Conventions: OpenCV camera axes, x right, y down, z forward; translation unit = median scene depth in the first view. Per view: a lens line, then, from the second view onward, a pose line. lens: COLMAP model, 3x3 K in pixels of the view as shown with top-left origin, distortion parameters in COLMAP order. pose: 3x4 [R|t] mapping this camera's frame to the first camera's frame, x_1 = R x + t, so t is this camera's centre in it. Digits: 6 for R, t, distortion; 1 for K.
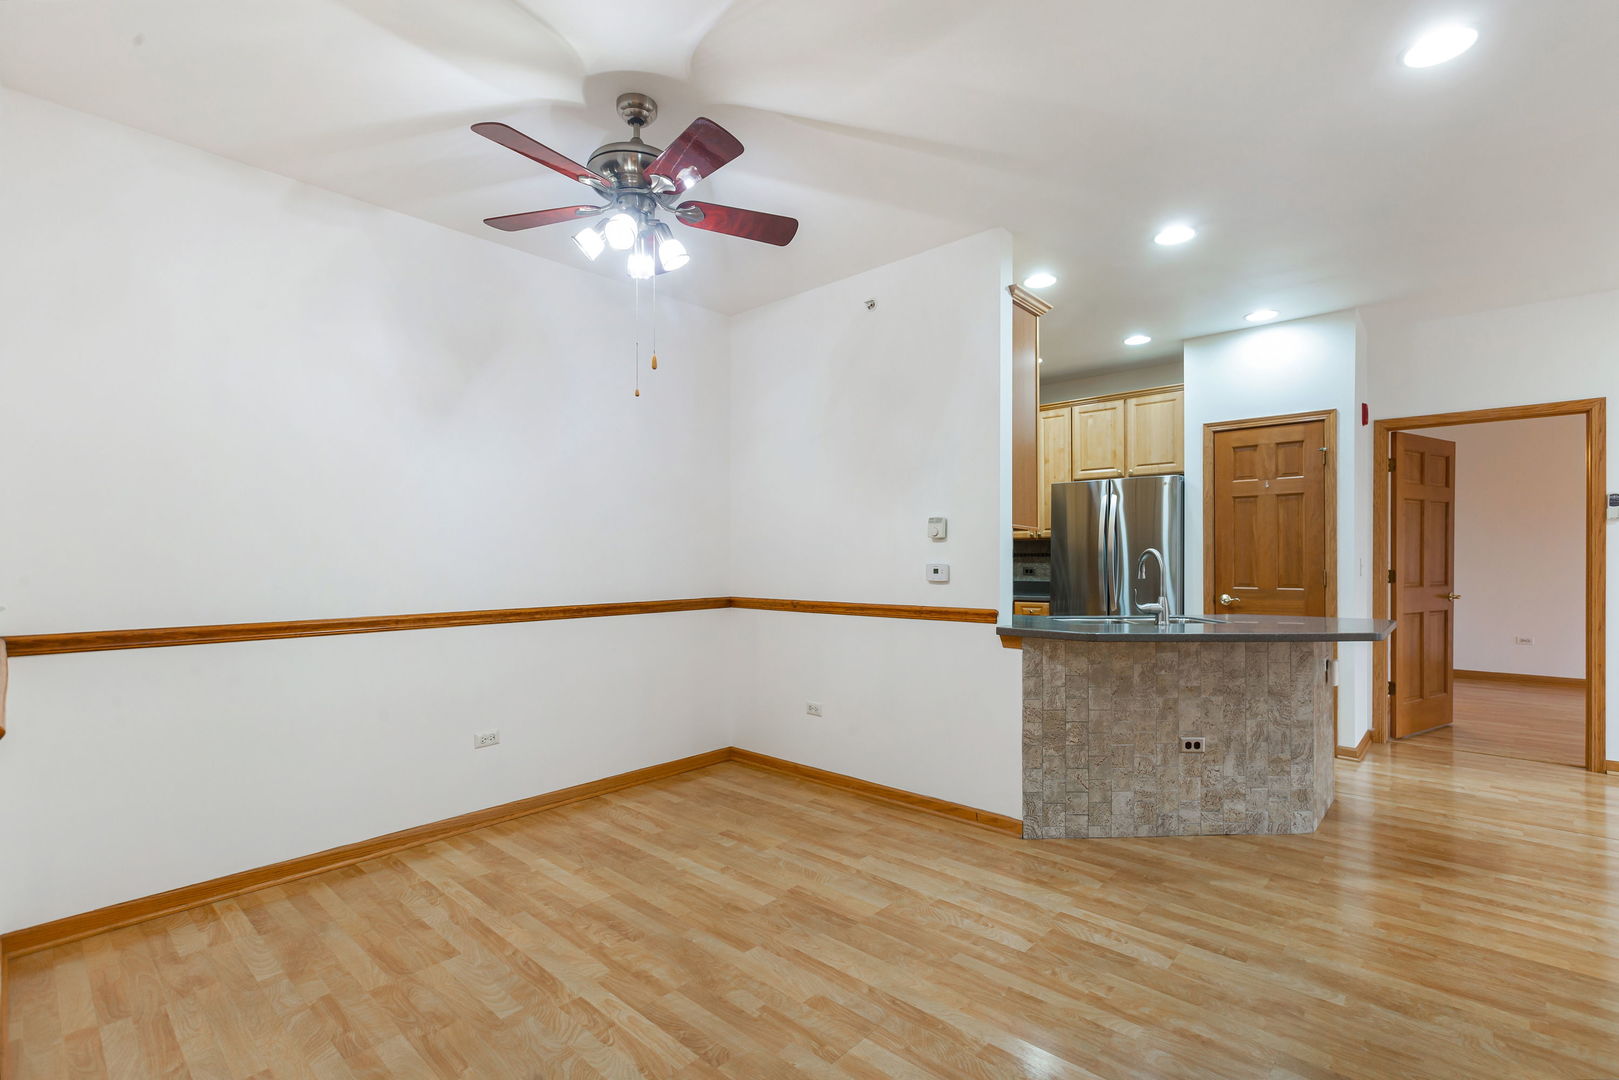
lens RADIAL K [[736.7, 0, 836.2], [0, 736.7, 554.4], [0, 0, 1]] dist [0.004375, -0.000139]
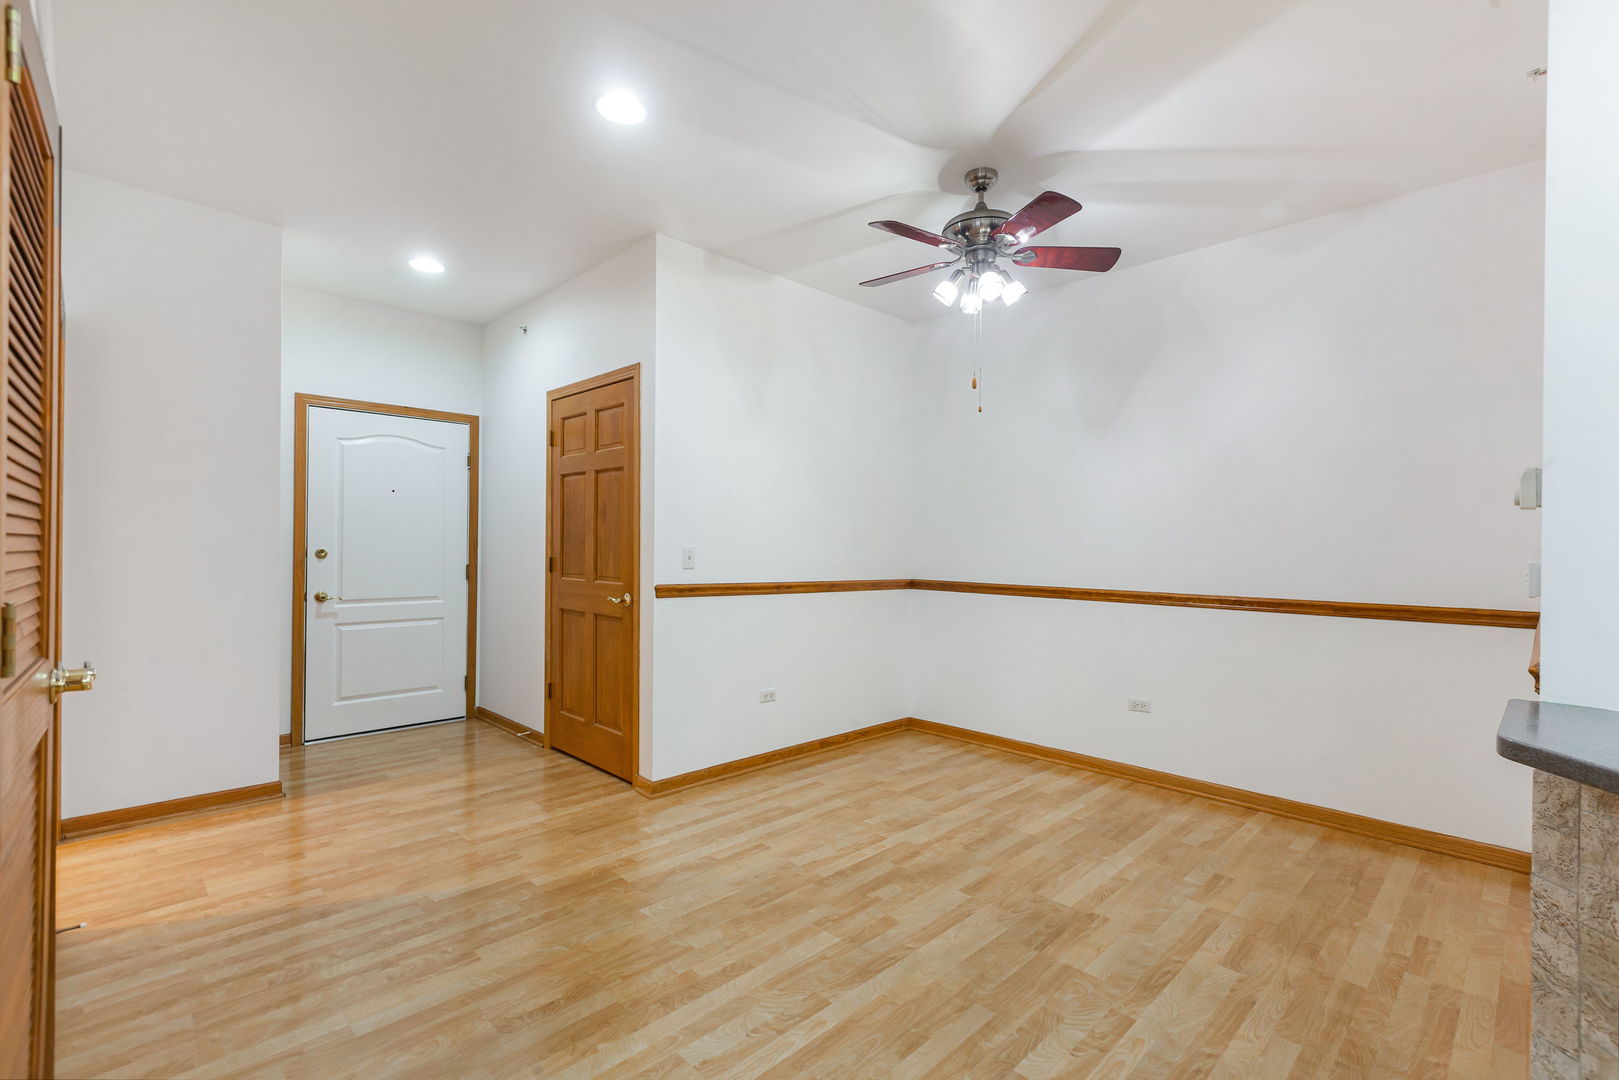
lens RADIAL K [[719.1, 0, 799.8], [0, 719.1, 544.4], [0, 0, 1]] dist [0.003729, 0.000881]
pose [[-0.079266, -0.000297, -0.996853, 0.710222], [-0.005111, 0.999987, 0.000108, 0.003574], [0.996840, 0.005104, -0.079266, 0.593517]]
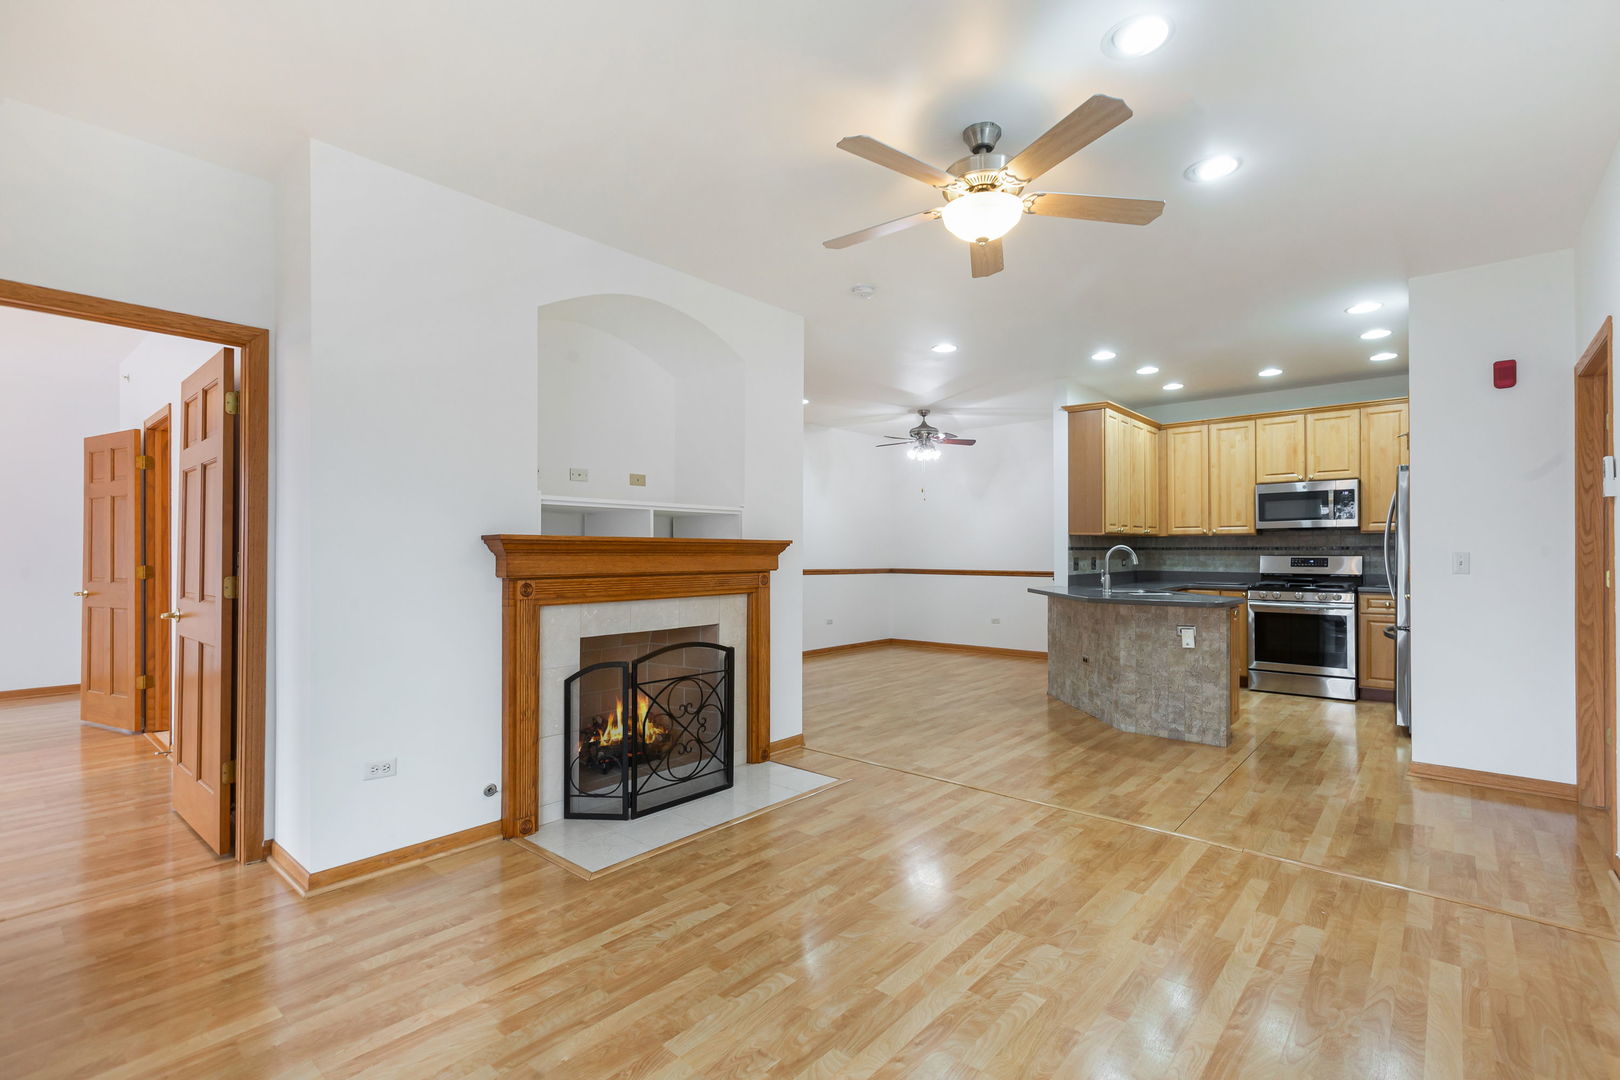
lens RADIAL K [[737.2, 0, 811.4], [0, 737.2, 543.2], [0, 0, 1]] dist [0.004375, -0.000139]
pose [[0.015477, -0.007000, -0.999856, 2.188047], [0.005623, 0.999960, -0.006914, -0.004850], [0.999864, -0.005515, 0.015516, 0.337551]]
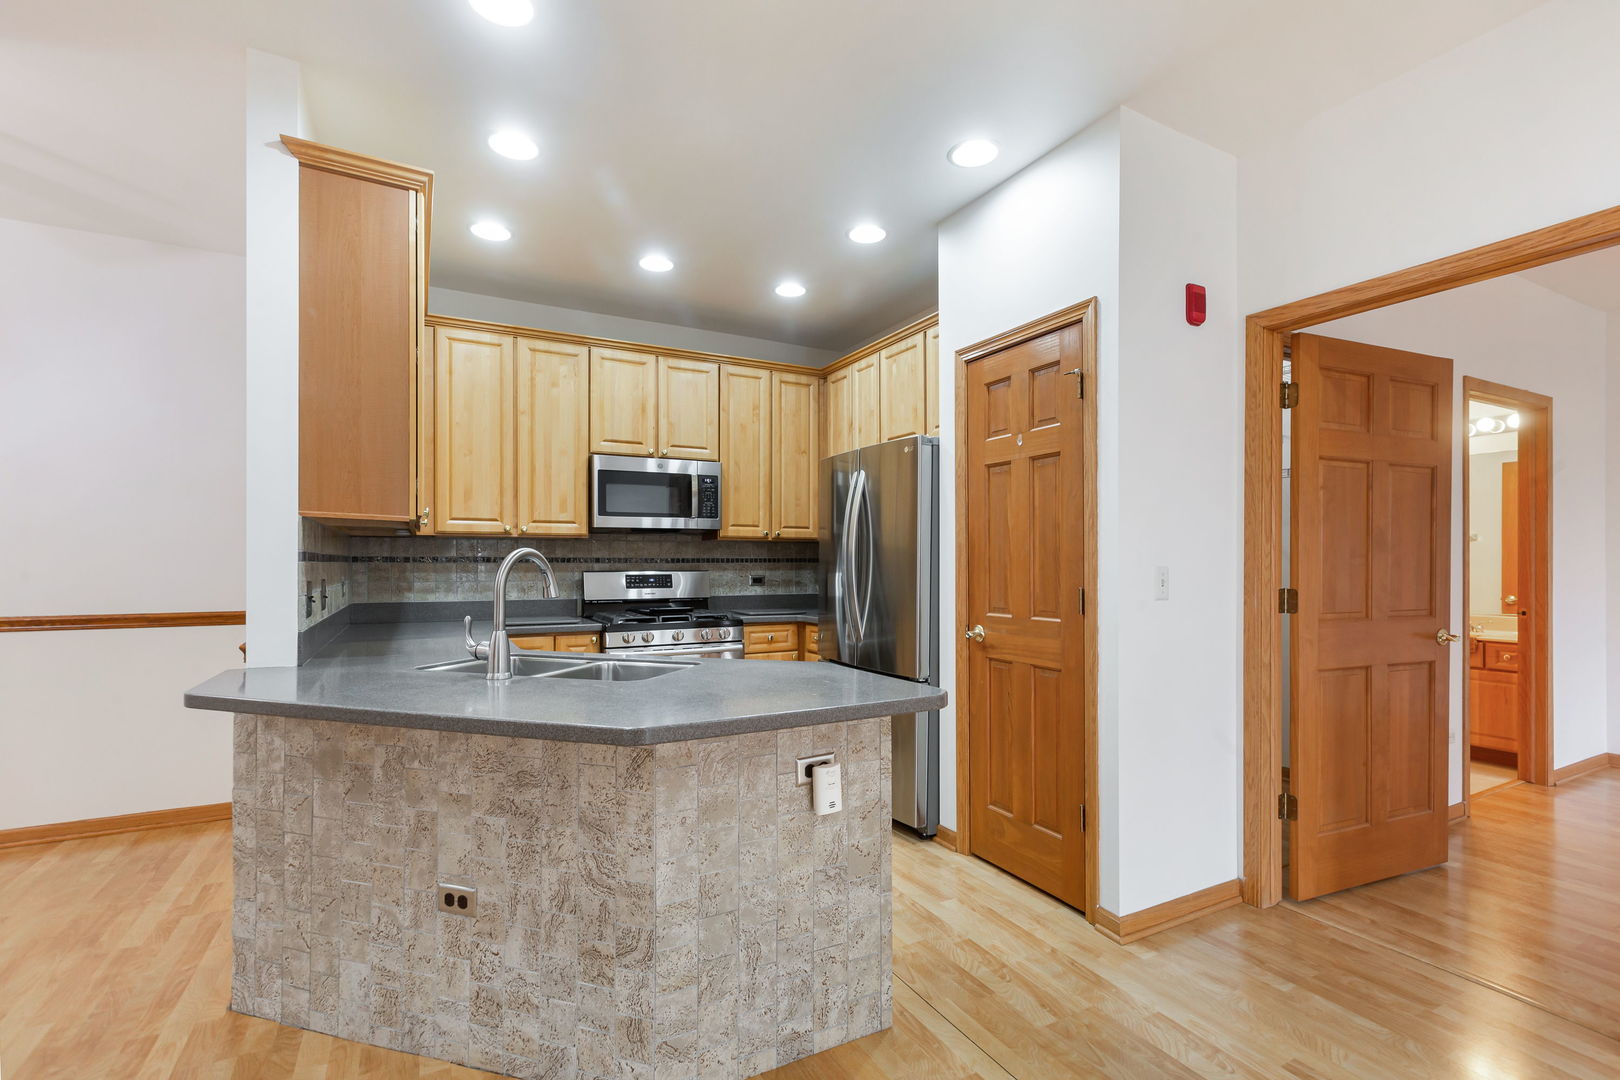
lens RADIAL K [[737.2, 0, 825.4], [0, 737.2, 564.7], [0, 0, 1]] dist [0.004375, -0.000139]
pose [[0.943899, 0.003618, -0.330215, 0.927688], [-0.001651, 0.999979, 0.006239, 0.001993], [0.330231, -0.005344, 0.943885, 0.568001]]
